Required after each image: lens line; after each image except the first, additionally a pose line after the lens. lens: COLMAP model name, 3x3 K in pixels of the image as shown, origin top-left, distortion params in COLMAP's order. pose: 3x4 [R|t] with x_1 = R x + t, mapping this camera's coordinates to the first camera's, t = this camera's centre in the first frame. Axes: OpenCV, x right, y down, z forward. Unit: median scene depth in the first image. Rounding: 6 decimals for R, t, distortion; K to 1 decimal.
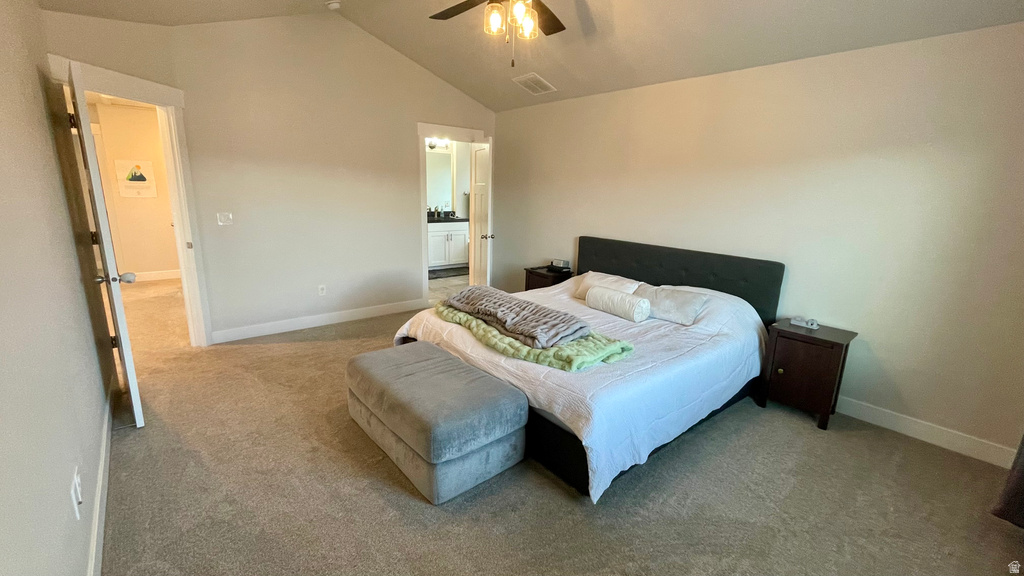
lens RADIAL K [[421.6, 0, 512.0], [0, 421.6, 288.0], [0, 0, 1]] dist [-0.001230, -0.000118]
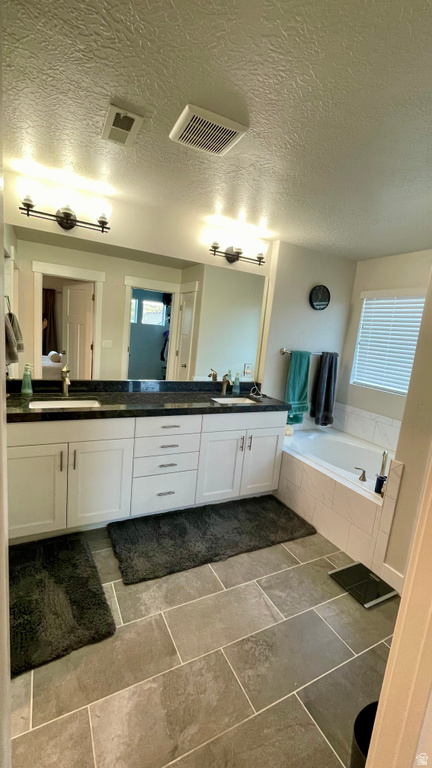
lens RADIAL K [[316.2, 0, 216.0], [0, 316.2, 384.0], [0, 0, 1]] dist [-0.001230, -0.000118]
pose [[0.972947, 0.092091, -0.211882, -0.107760], [-0.109123, 0.991552, -0.070122, -0.150476], [0.203634, 0.091346, 0.974776, 0.612659]]
